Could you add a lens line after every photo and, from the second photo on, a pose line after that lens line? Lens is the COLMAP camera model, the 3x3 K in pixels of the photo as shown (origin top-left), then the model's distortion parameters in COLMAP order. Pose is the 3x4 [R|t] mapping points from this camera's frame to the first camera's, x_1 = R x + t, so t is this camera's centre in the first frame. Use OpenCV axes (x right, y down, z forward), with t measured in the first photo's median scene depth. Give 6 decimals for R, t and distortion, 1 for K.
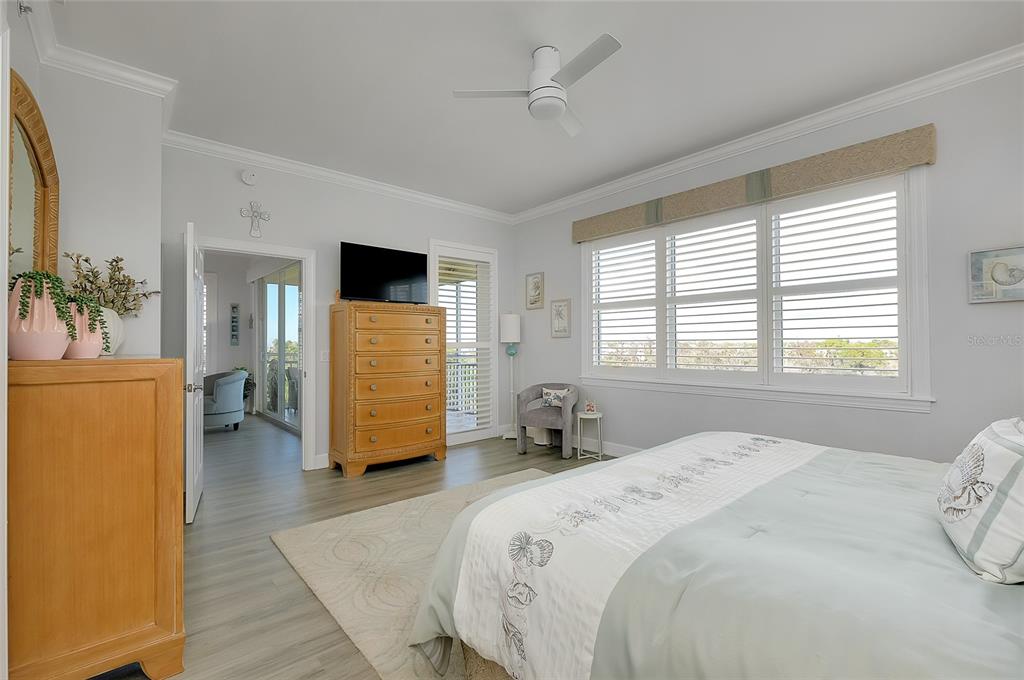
lens RADIAL K [[448.3, 0, 505.0], [0, 448.3, 339.7], [0, 0, 1]] dist [-0.006108, 0.000358]
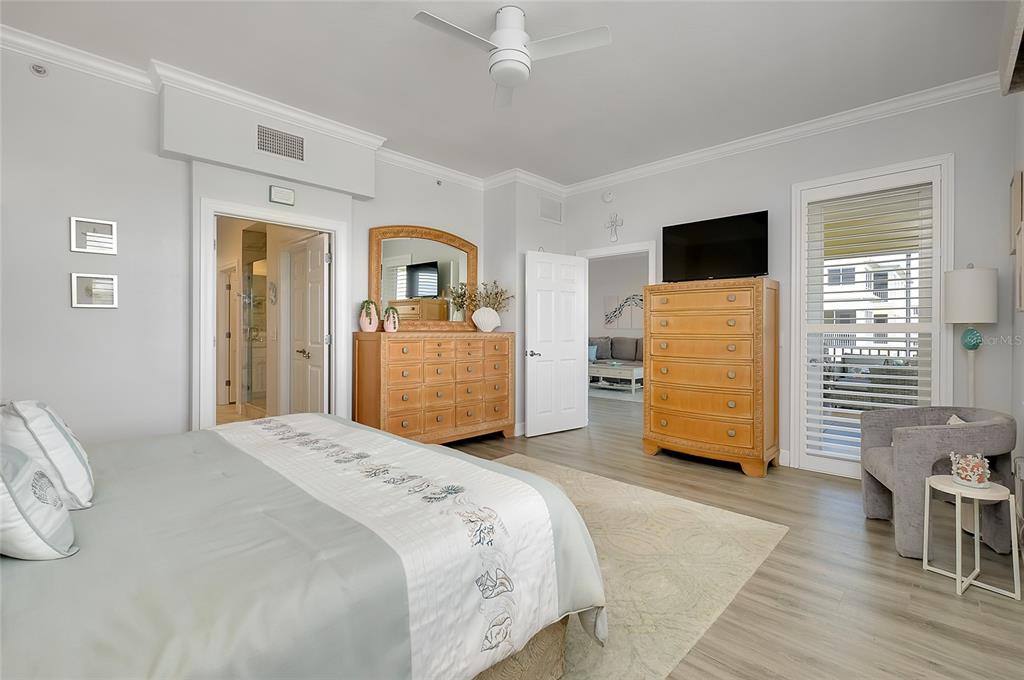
lens RADIAL K [[448.3, 0, 515.6], [0, 448.3, 326.0], [0, 0, 1]] dist [-0.006108, 0.000358]
pose [[0.092846, -0.004251, -0.995671, 0.647827], [0.005856, 0.999976, -0.003723, 0.011275], [0.995663, -0.005485, 0.092868, 0.580090]]
